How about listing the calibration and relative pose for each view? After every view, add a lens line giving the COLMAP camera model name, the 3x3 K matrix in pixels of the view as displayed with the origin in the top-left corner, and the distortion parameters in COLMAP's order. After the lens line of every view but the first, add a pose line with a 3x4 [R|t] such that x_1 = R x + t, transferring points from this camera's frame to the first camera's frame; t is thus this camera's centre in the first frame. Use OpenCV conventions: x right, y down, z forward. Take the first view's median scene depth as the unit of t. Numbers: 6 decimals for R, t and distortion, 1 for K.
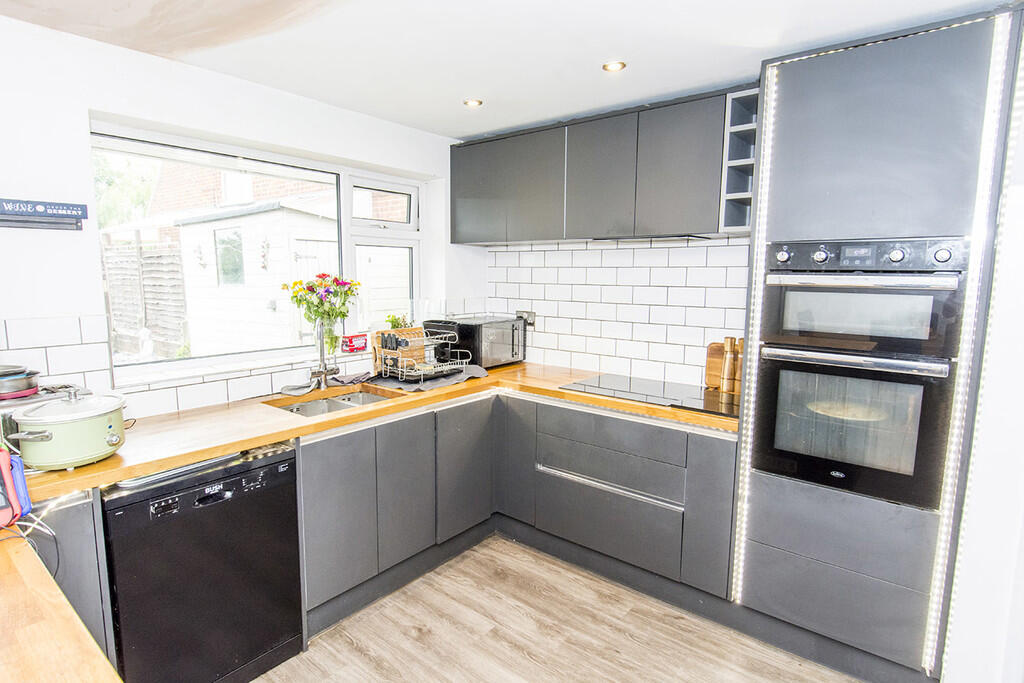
lens RADIAL K [[539.4, 0, 512.0], [0, 539.4, 341.5], [0, 0, 1]] dist [-0.006449, -0.002005]
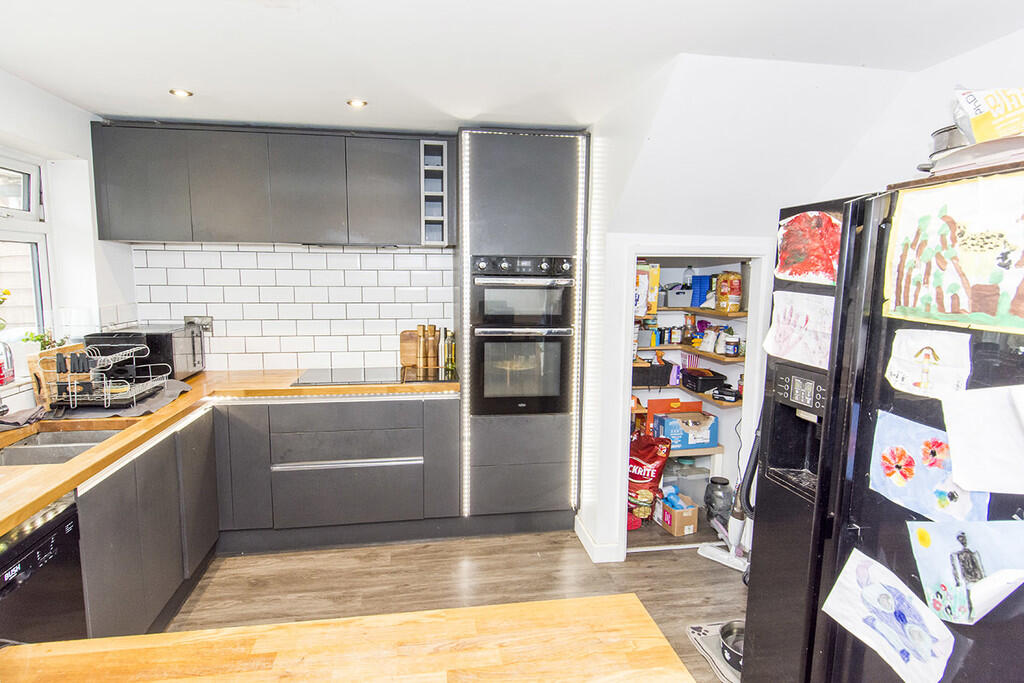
lens RADIAL K [[550.2, 0, 510.7], [0, 550.2, 336.8], [0, 0, 1]] dist [-0.003919, -0.001560]
pose [[0.652824, -0.090848, 0.752042, -0.427961], [0.091495, 0.994971, 0.040771, -0.013346], [-0.751964, 0.042192, 0.657853, -0.023254]]
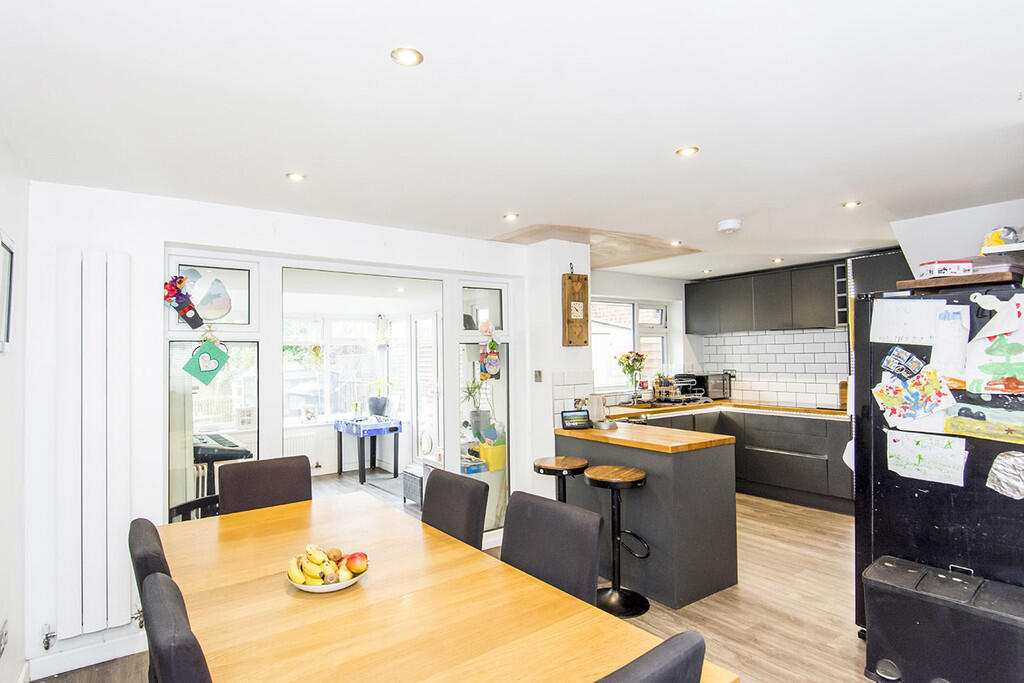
lens RADIAL K [[570.8, 0, 494.4], [0, 570.8, 341.7], [0, 0, 1]] dist [0.001040, -0.000197]
pose [[0.960591, -0.030464, -0.276292, -0.251429], [-0.011020, 0.989021, -0.147365, 0.177458], [0.277747, 0.144603, 0.949709, -1.304343]]
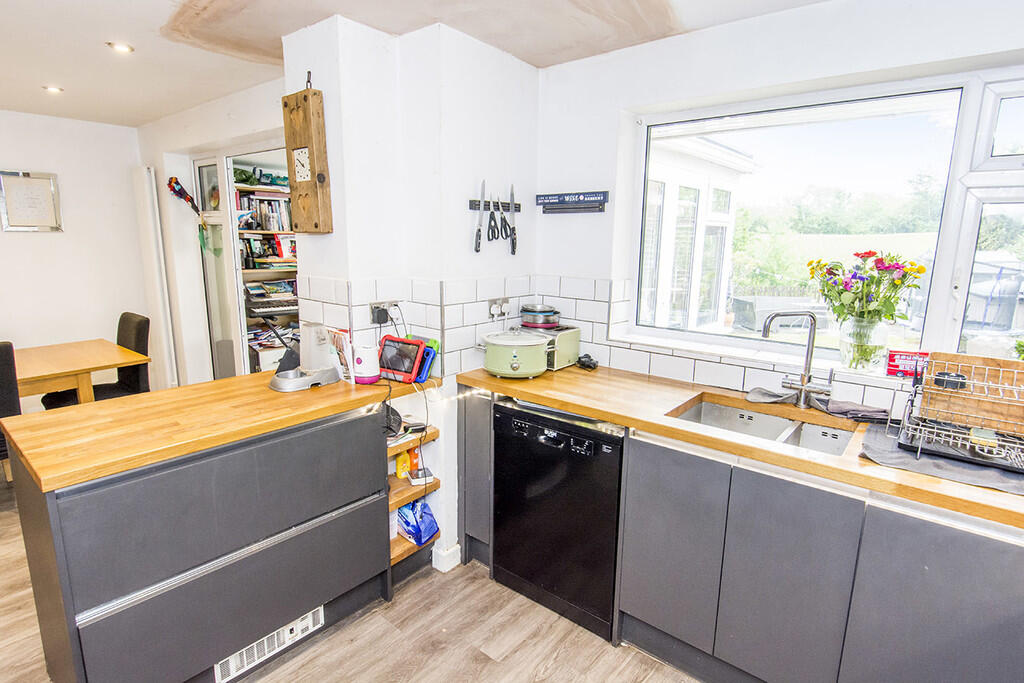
lens RADIAL K [[539.4, 0, 512.0], [0, 539.4, 341.5], [0, 0, 1]] dist [-0.006449, -0.002005]
pose [[-0.012638, 0.182848, -0.983060, 0.365379], [-0.140191, 0.973104, 0.182799, -0.079844], [0.990044, 0.140126, 0.013335, 0.580971]]
